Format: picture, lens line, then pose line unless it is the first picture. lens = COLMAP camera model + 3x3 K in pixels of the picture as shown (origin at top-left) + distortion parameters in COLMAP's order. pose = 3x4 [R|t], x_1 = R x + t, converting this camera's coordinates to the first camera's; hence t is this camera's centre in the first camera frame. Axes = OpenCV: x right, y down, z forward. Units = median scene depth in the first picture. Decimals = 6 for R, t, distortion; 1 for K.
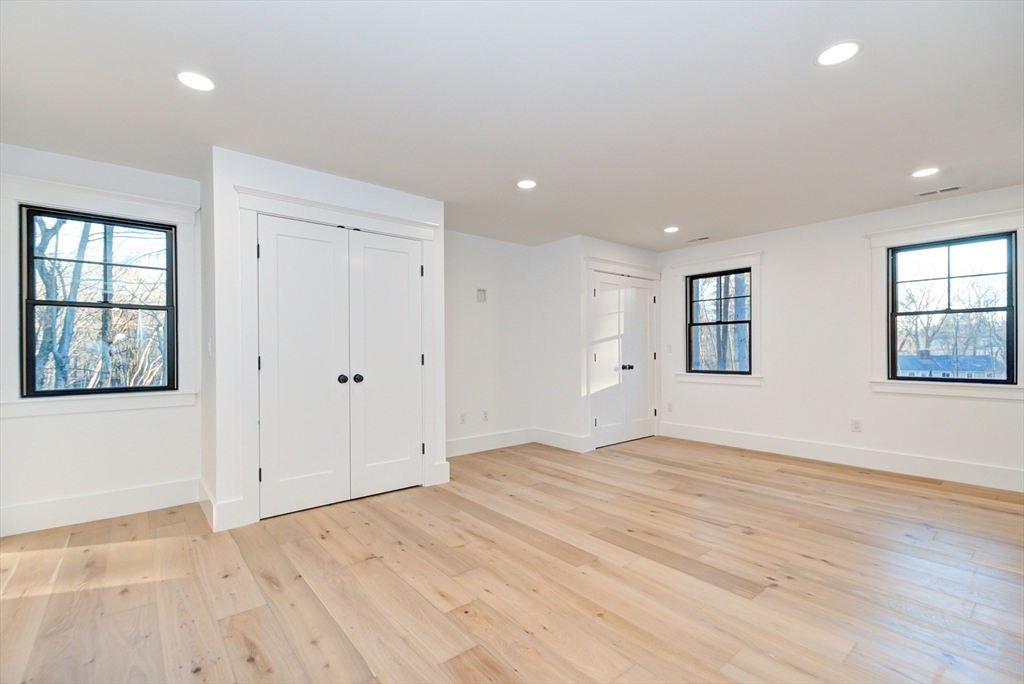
lens RADIAL K [[445.7, 0, 490.9], [0, 445.7, 353.4], [0, 0, 1]] dist [0.005866, -0.001962]
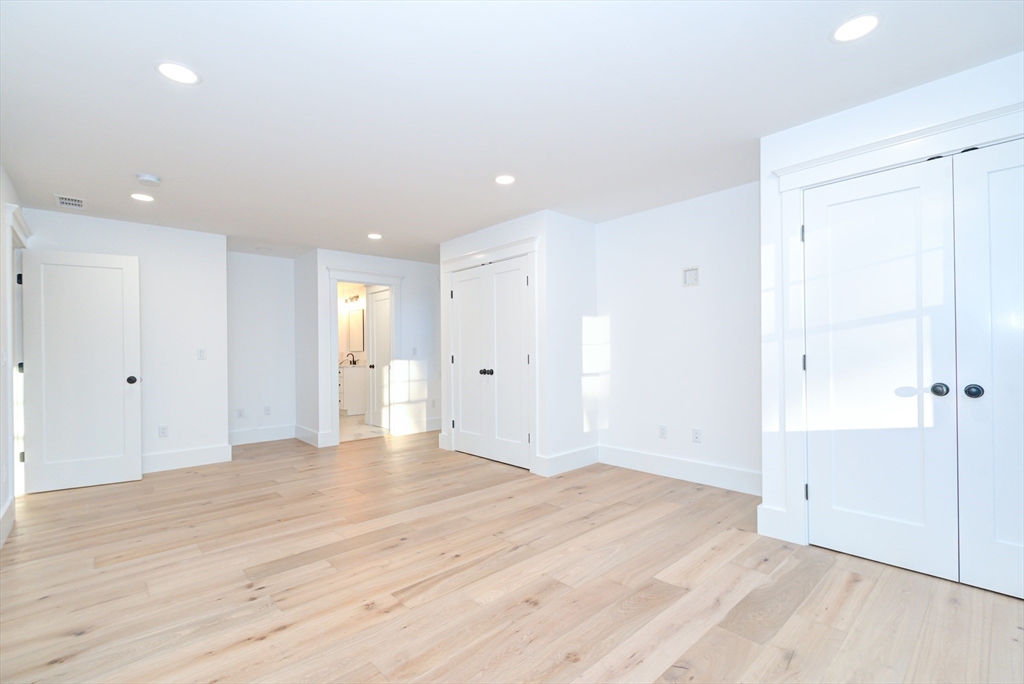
lens RADIAL K [[445.7, 0, 514.8], [0, 445.7, 350.4], [0, 0, 1]] dist [0.005866, -0.001962]
pose [[0.082458, -0.005047, -0.996582, 0.971462], [0.006061, 0.999971, -0.004563, -0.004099], [0.996576, -0.005664, 0.082486, 0.869624]]
